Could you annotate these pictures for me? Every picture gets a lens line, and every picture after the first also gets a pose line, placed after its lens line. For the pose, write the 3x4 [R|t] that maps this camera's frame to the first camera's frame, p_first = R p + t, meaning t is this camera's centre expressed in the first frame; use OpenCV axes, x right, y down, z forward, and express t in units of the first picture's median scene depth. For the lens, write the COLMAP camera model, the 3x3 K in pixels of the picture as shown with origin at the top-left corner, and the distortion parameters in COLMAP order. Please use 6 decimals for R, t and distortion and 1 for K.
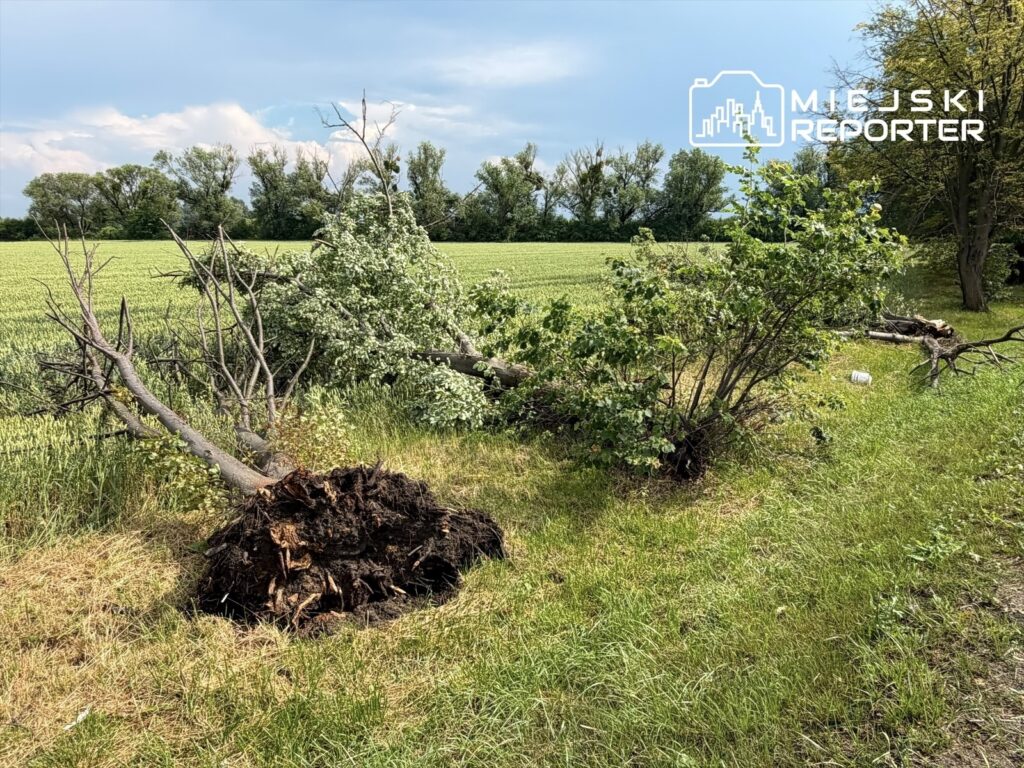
lens RADIAL K [[742.1, 0, 513.2], [0, 742.1, 385.6], [0, 0, 1]] dist [0.019461, -0.028211]
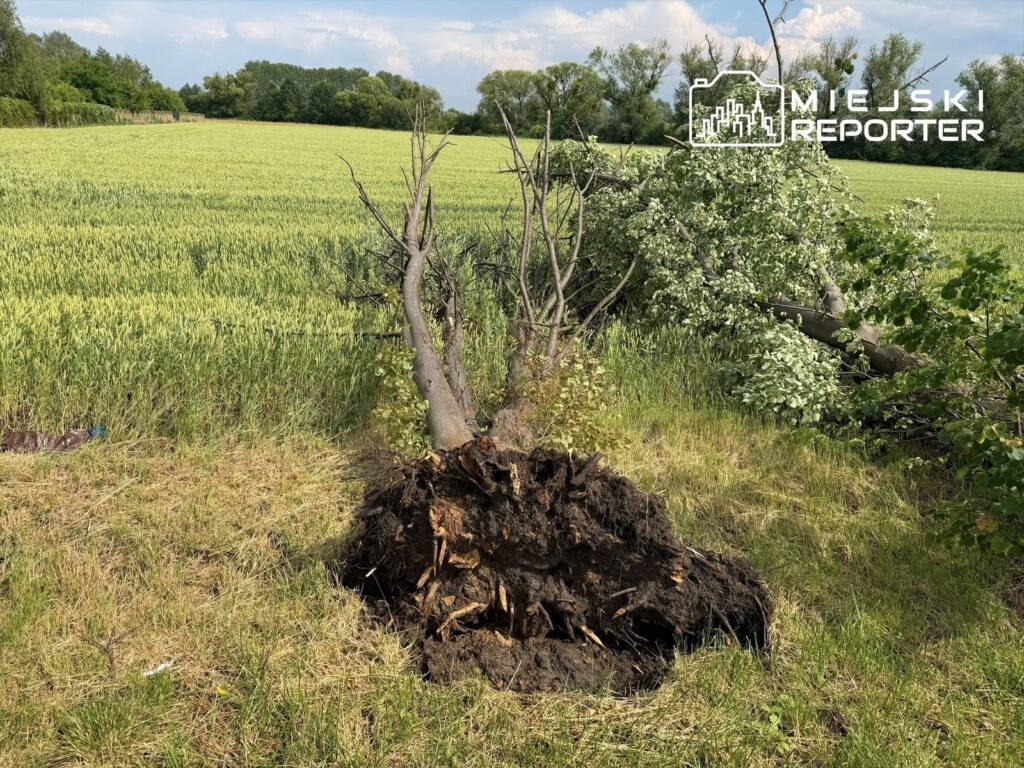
lens RADIAL K [[742.1, 0, 508.5], [0, 742.1, 383.2], [0, 0, 1]] dist [0.019461, -0.028211]
pose [[0.834481, 0.222811, -0.503981, 0.055913], [-0.170076, 0.974095, 0.149041, -0.033617], [0.524133, -0.038657, 0.850758, 0.252879]]
